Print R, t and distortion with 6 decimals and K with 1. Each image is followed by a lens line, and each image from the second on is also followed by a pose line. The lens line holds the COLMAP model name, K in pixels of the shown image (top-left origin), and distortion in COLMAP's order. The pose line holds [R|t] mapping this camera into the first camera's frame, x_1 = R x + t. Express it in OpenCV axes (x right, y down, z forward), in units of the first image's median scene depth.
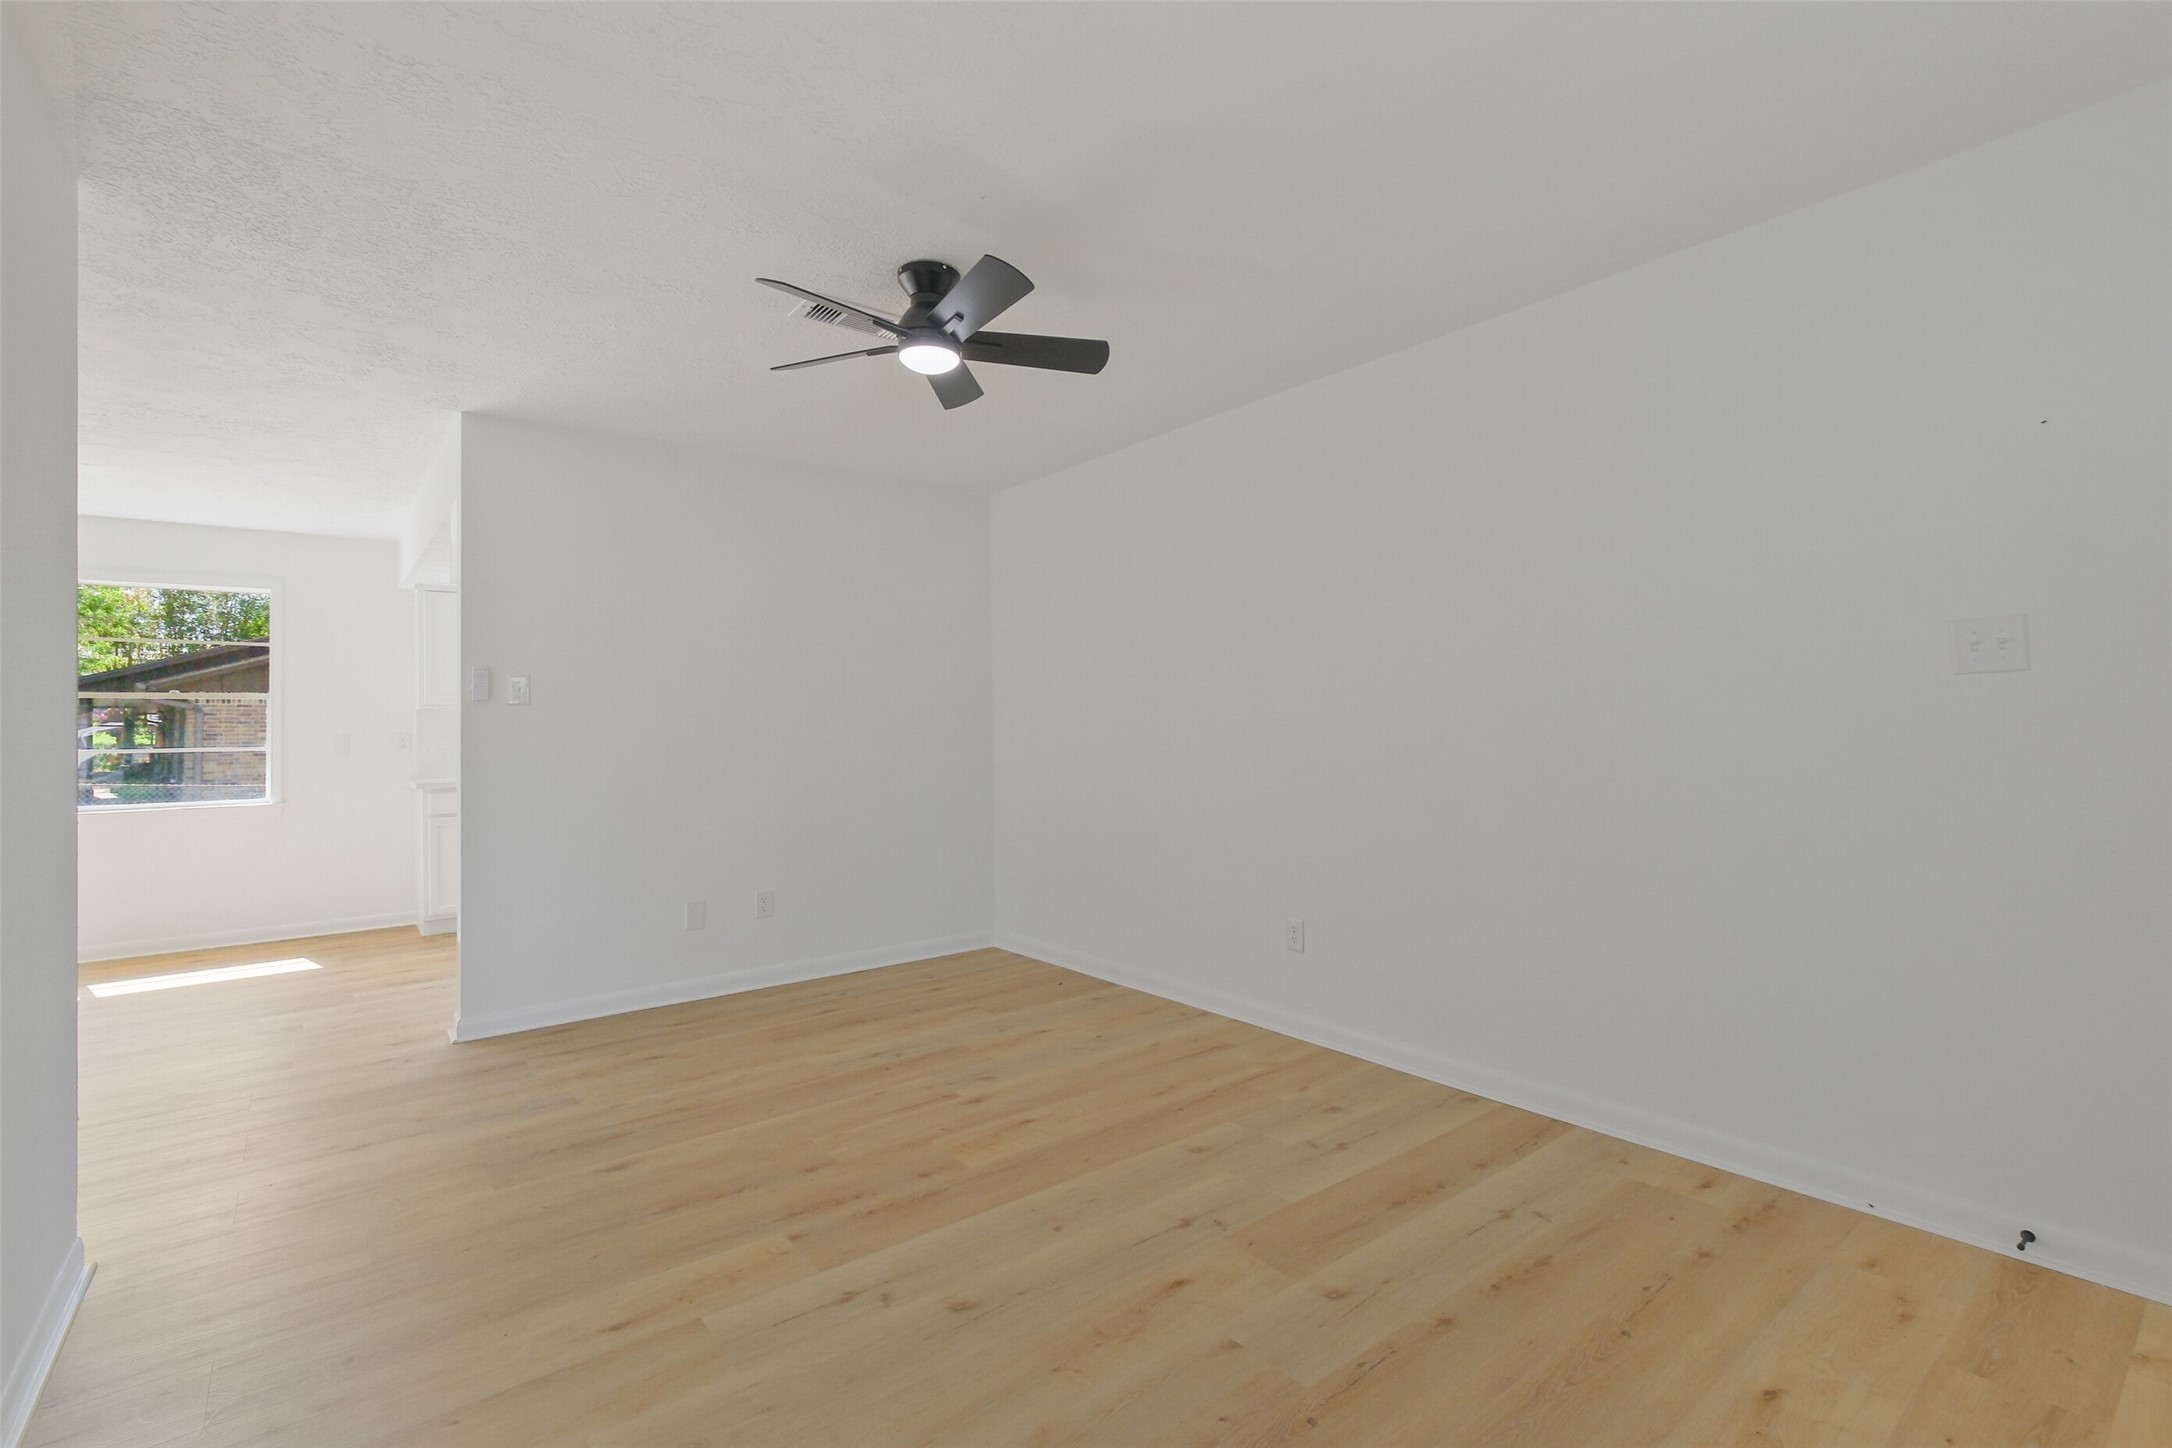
lens RADIAL K [[964.4, 0, 1089.9], [0, 964.4, 695.1], [0, 0, 1]] dist [-0.001310, -0.001053]
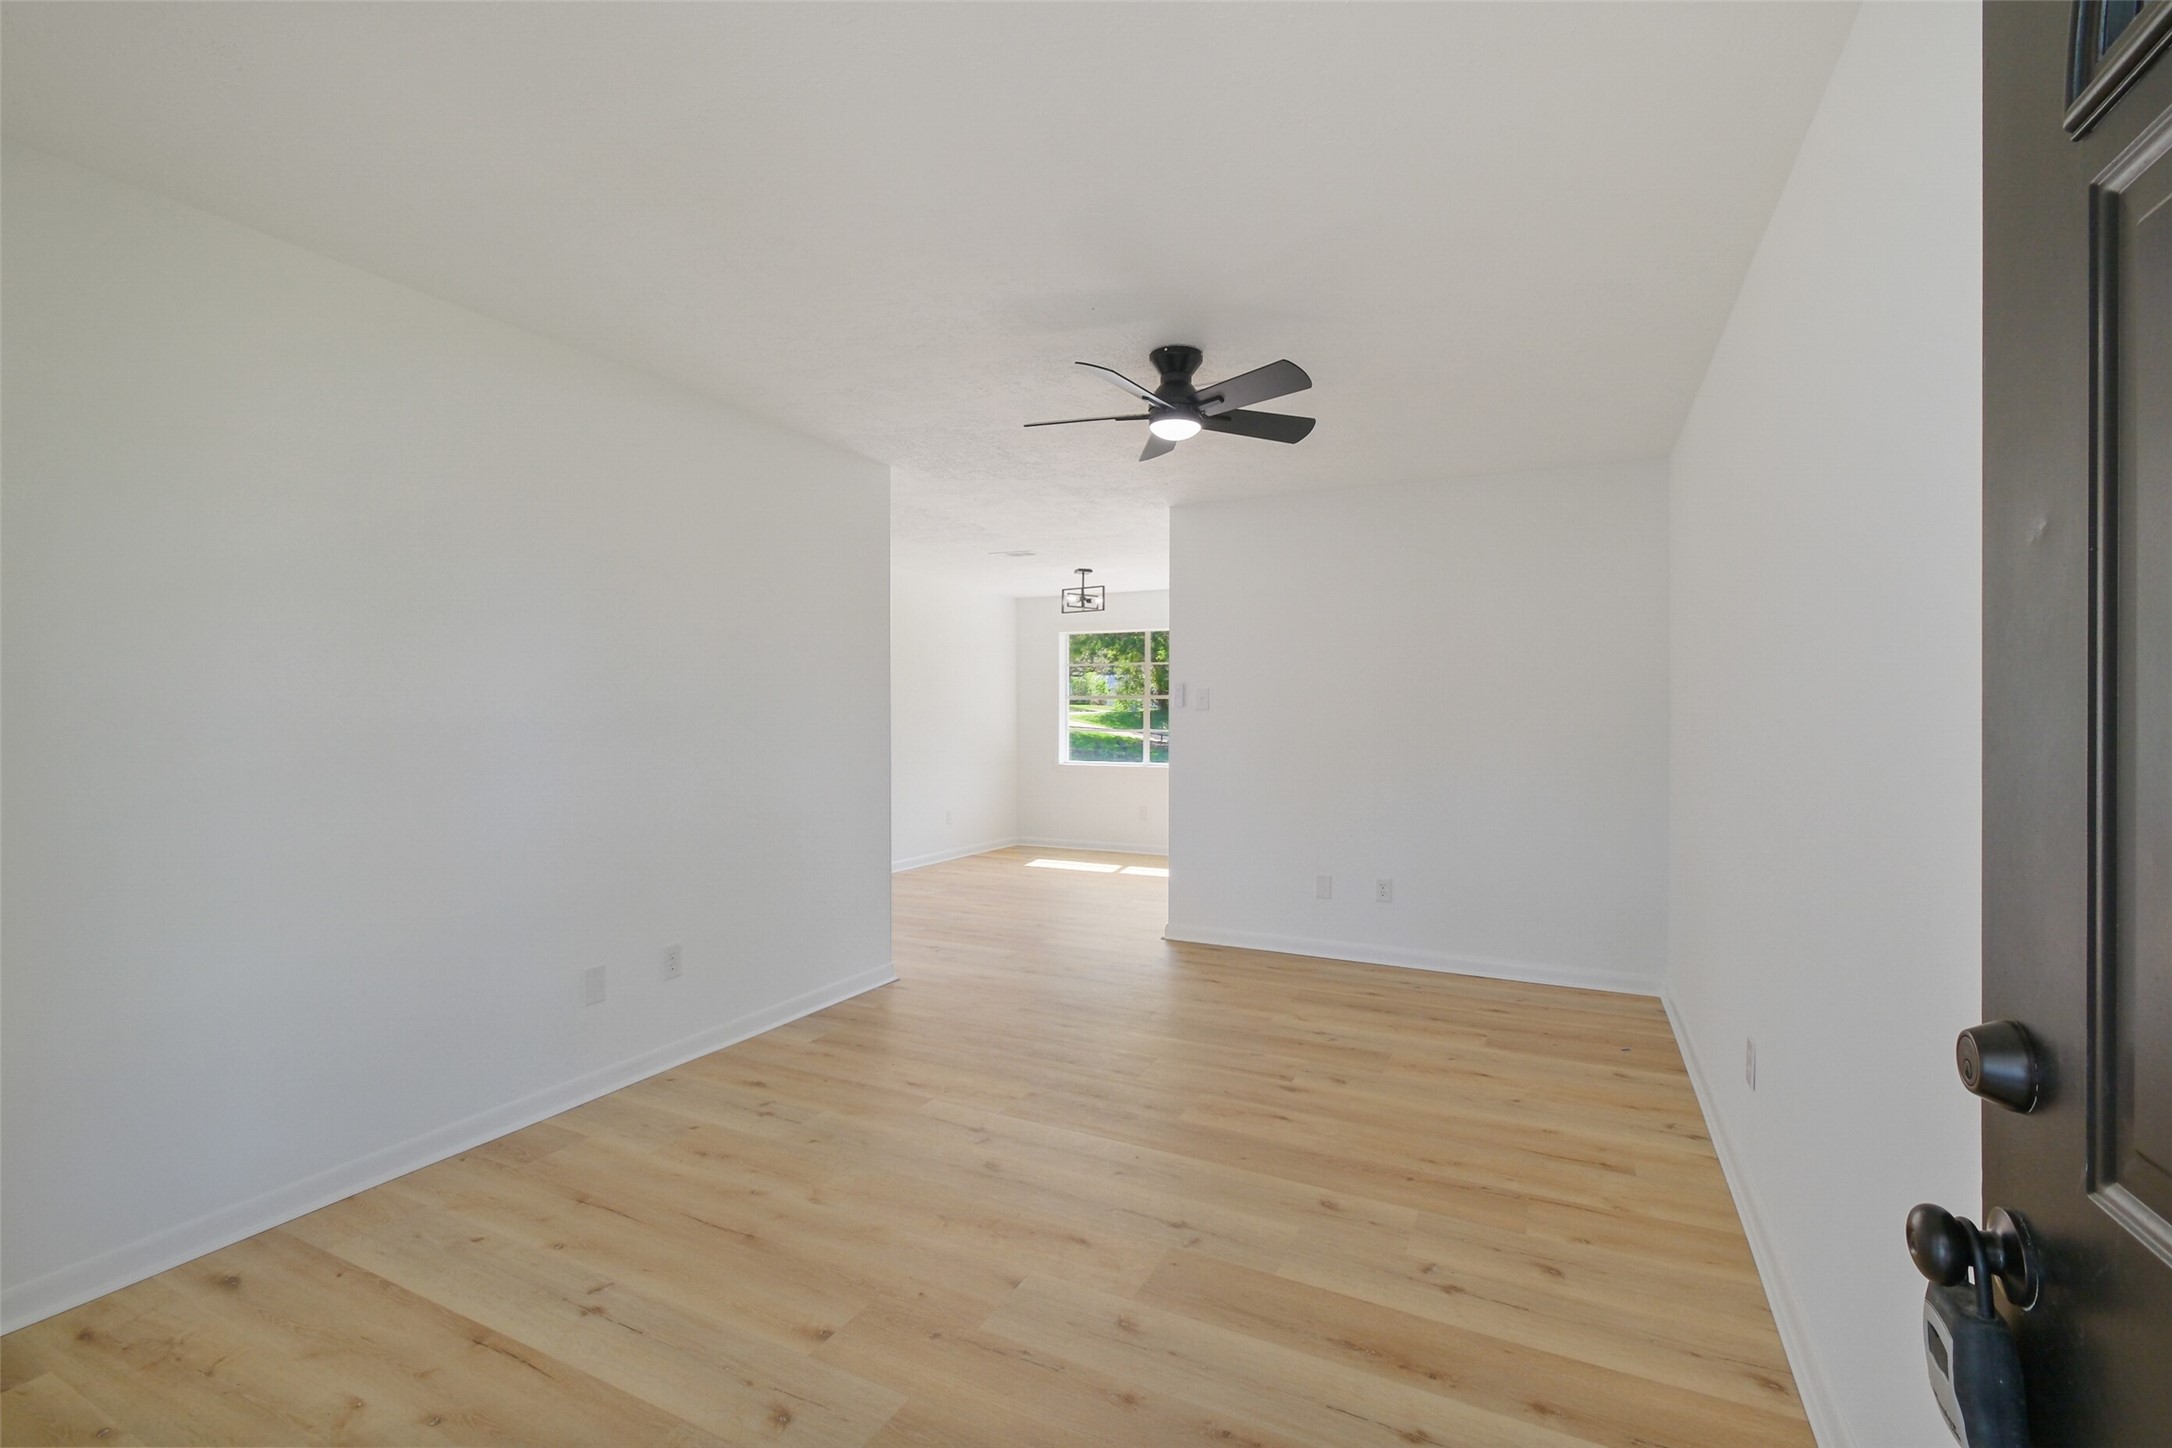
lens RADIAL K [[964.4, 0, 1122.2], [0, 964.4, 722.8], [0, 0, 1]] dist [-0.001310, -0.001053]
pose [[0.438741, 0.025581, -0.898249, 0.658861], [0.016242, 0.999206, 0.036389, -0.021471], [0.898467, -0.030555, 0.437977, 0.335927]]
